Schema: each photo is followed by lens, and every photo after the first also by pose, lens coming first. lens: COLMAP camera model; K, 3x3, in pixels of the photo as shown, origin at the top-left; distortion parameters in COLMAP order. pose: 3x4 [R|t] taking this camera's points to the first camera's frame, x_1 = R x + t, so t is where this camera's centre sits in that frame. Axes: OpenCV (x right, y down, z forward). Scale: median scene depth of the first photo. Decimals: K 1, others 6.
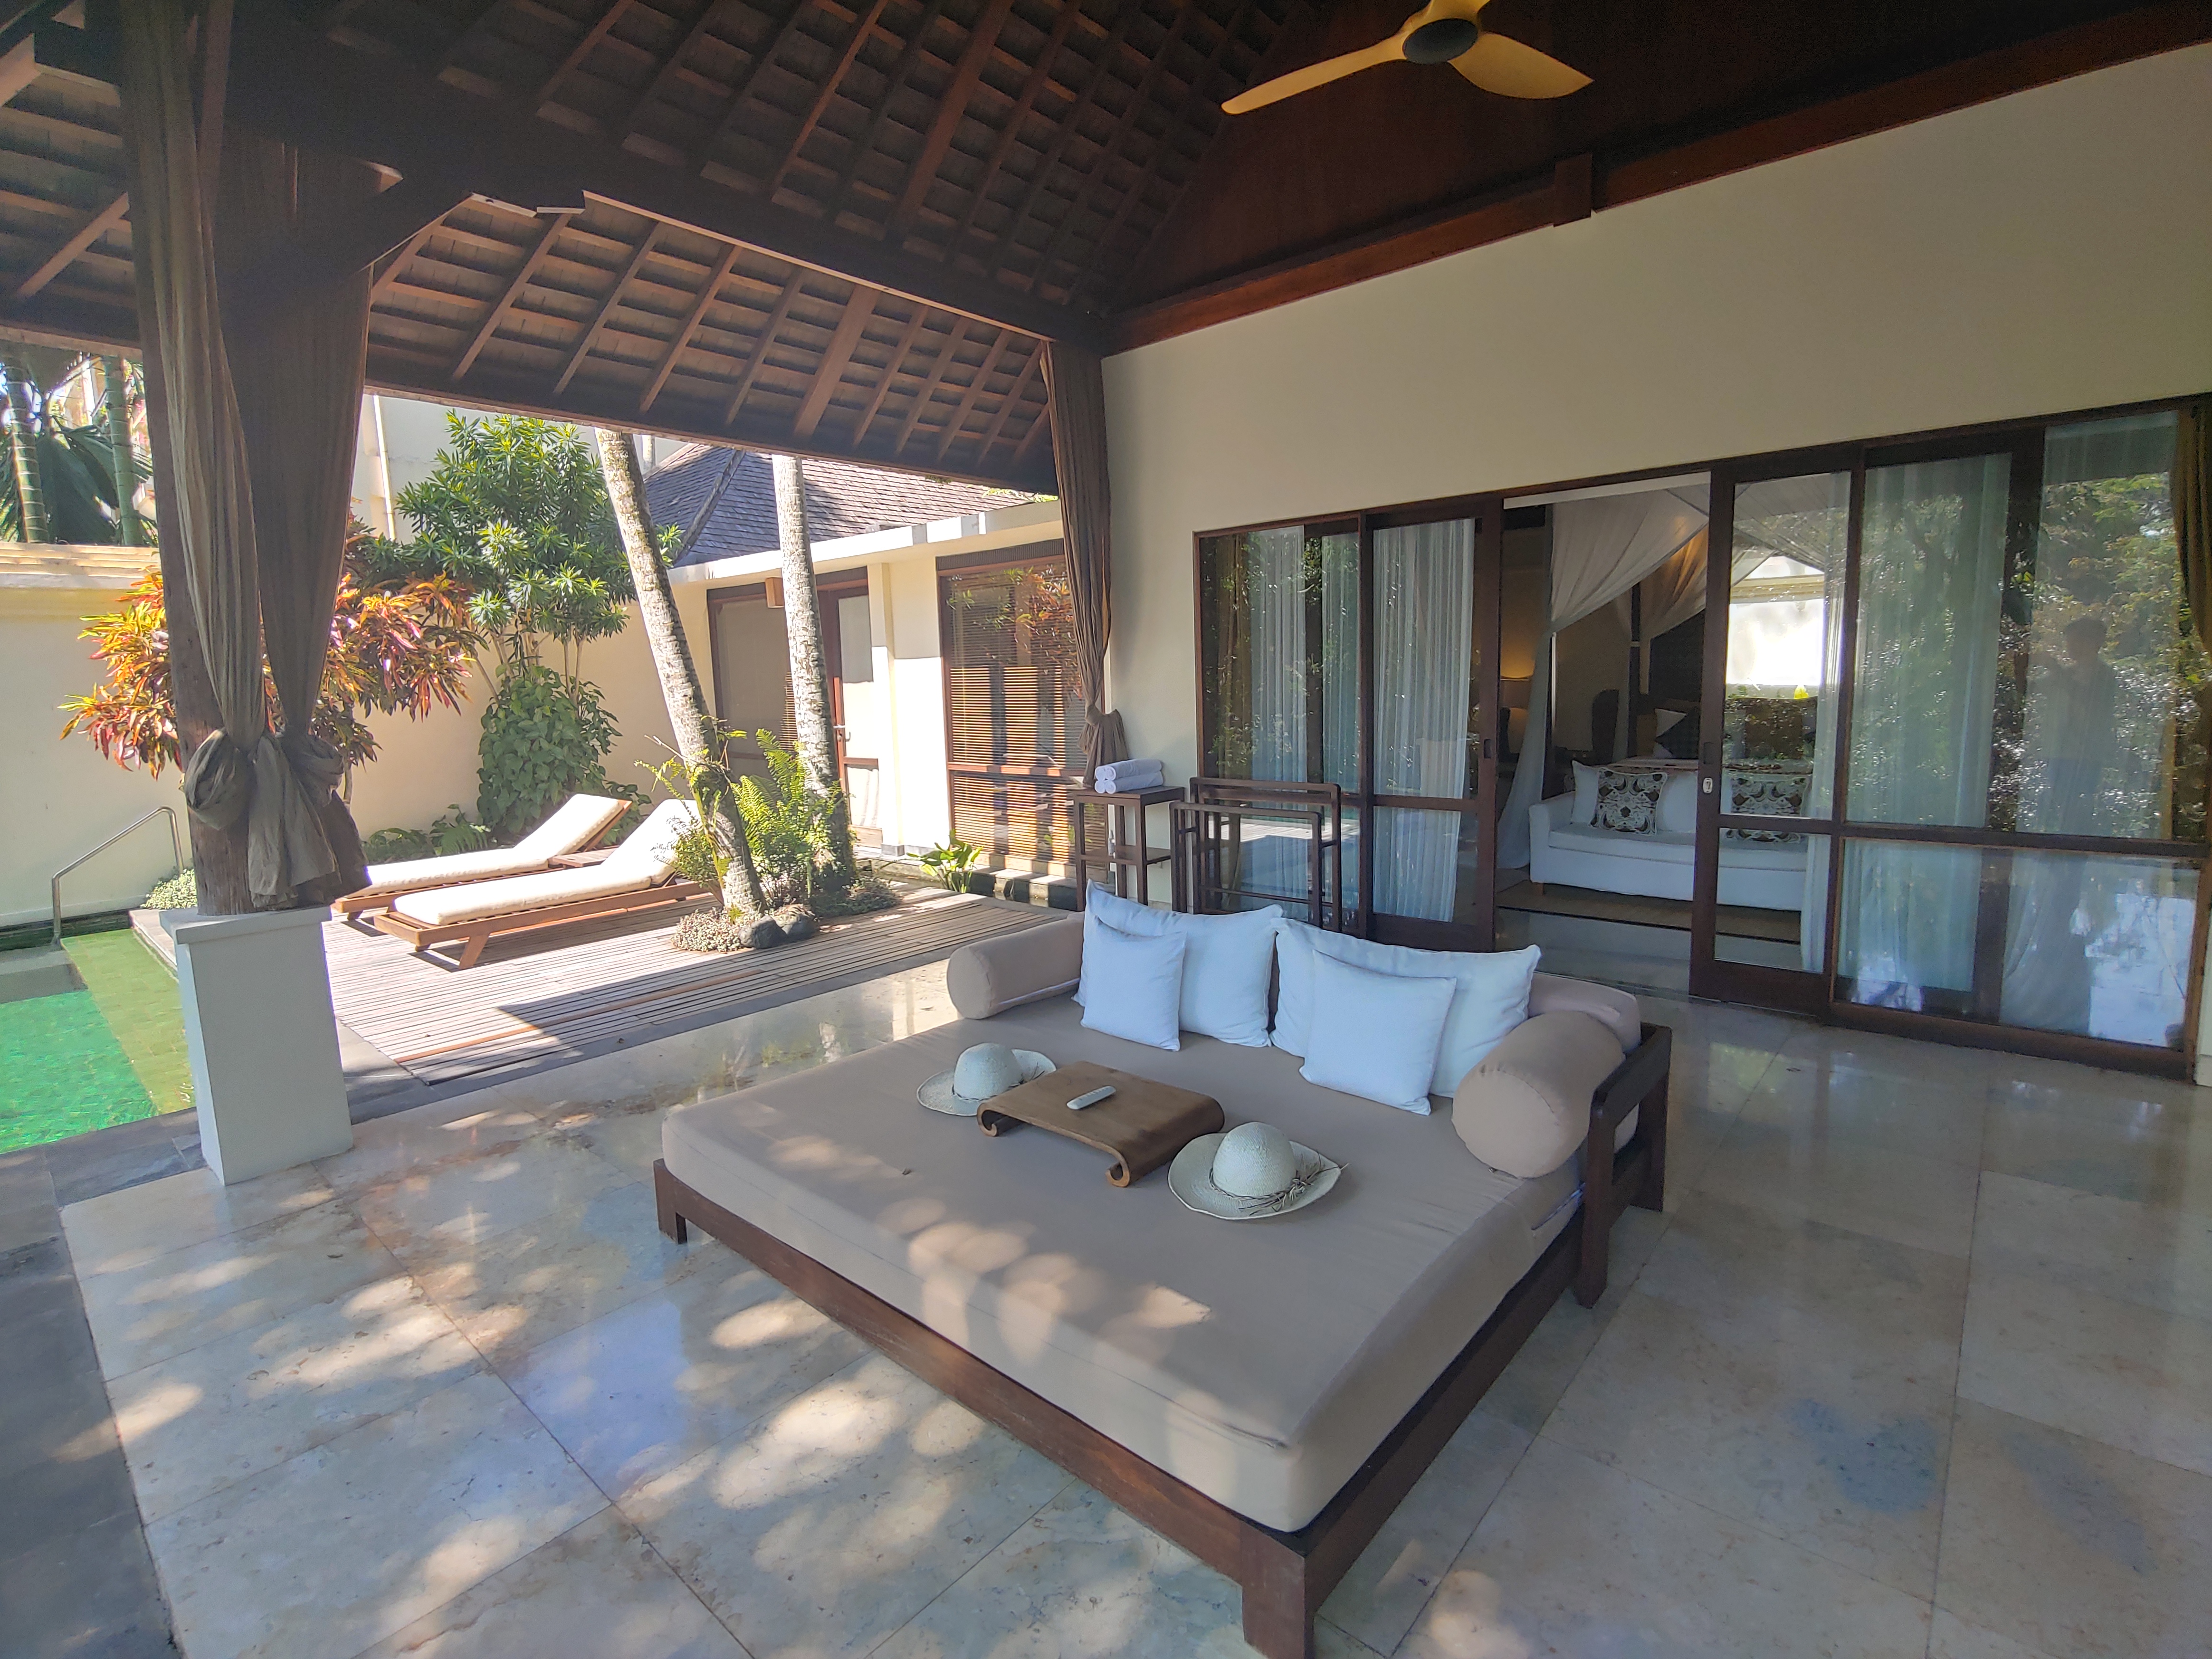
lens RADIAL K [[1052.4, 0, 1111.9], [0, 1052.4, 813.9], [0, 0, 1]] dist [-0.013132, 0.000024]
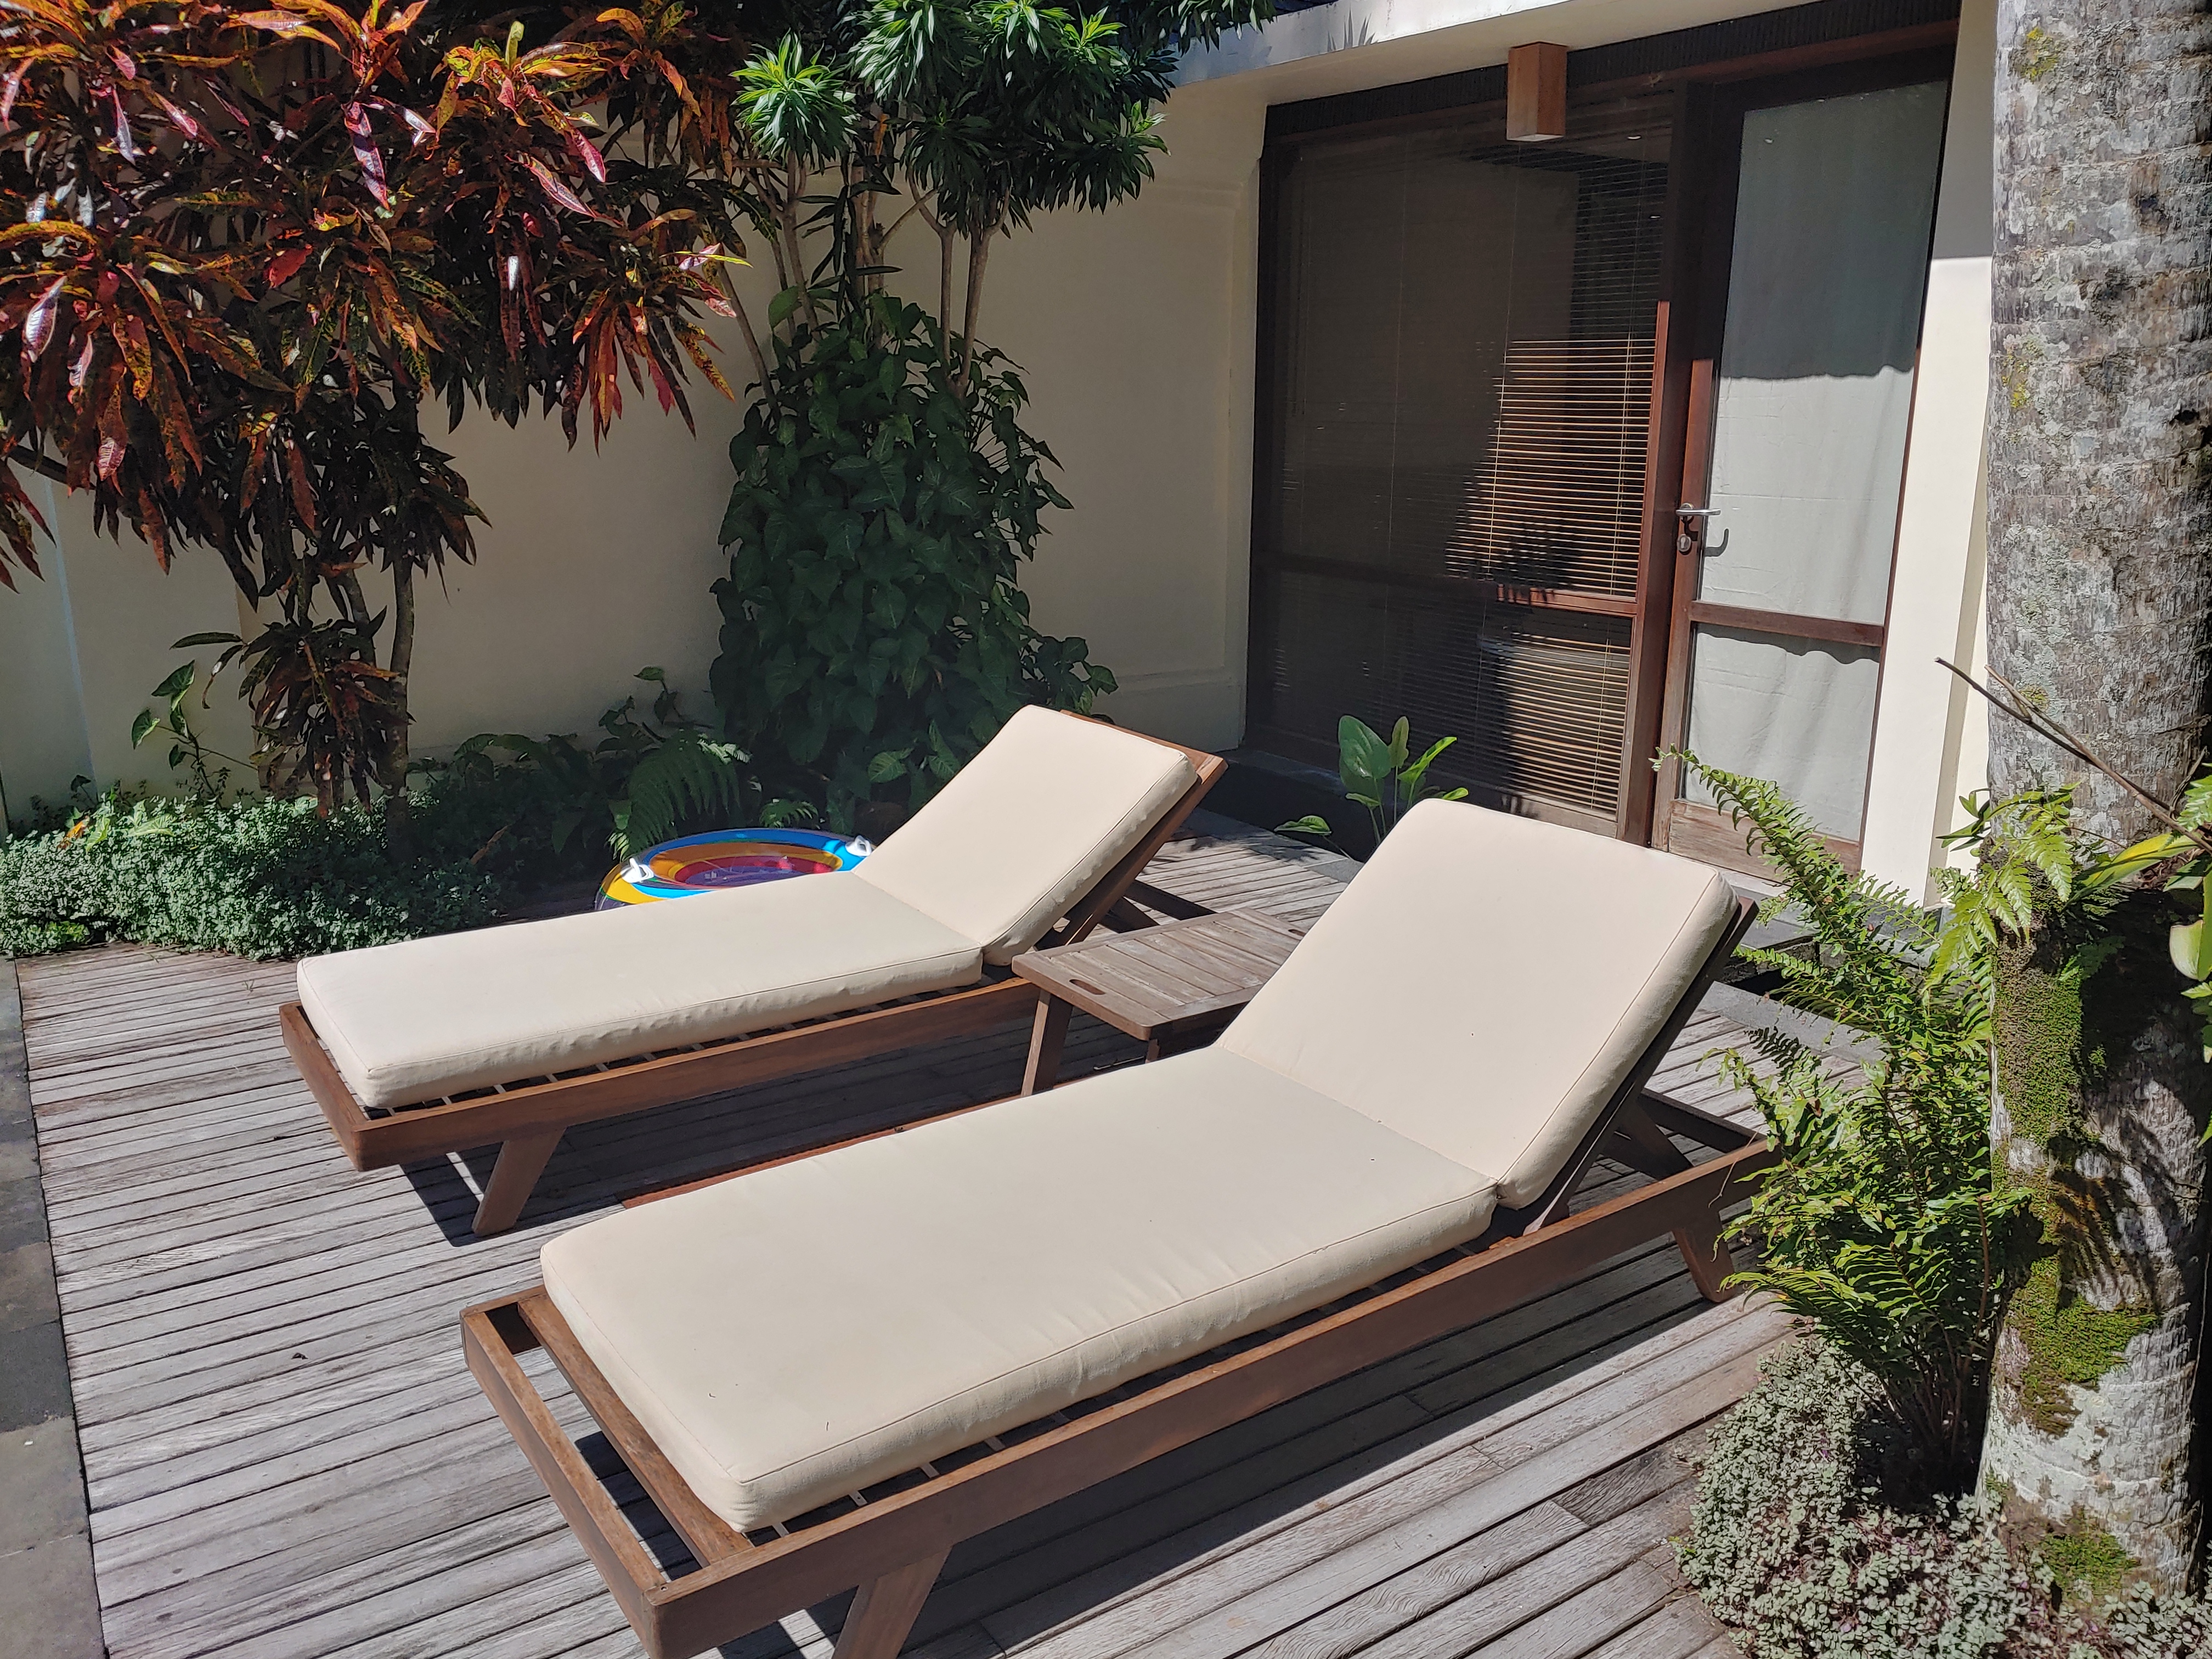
lens RADIAL K [[1711.0, 0, 1099.8], [0, 1711.0, 833.5], [0, 0, 1]] dist [0.049335, -0.126897]
pose [[0.963897, 0.097404, -0.247822, -0.325177], [-0.064807, 0.988523, 0.136466, -0.048096], [0.258270, -0.115479, 0.959146, 0.456236]]
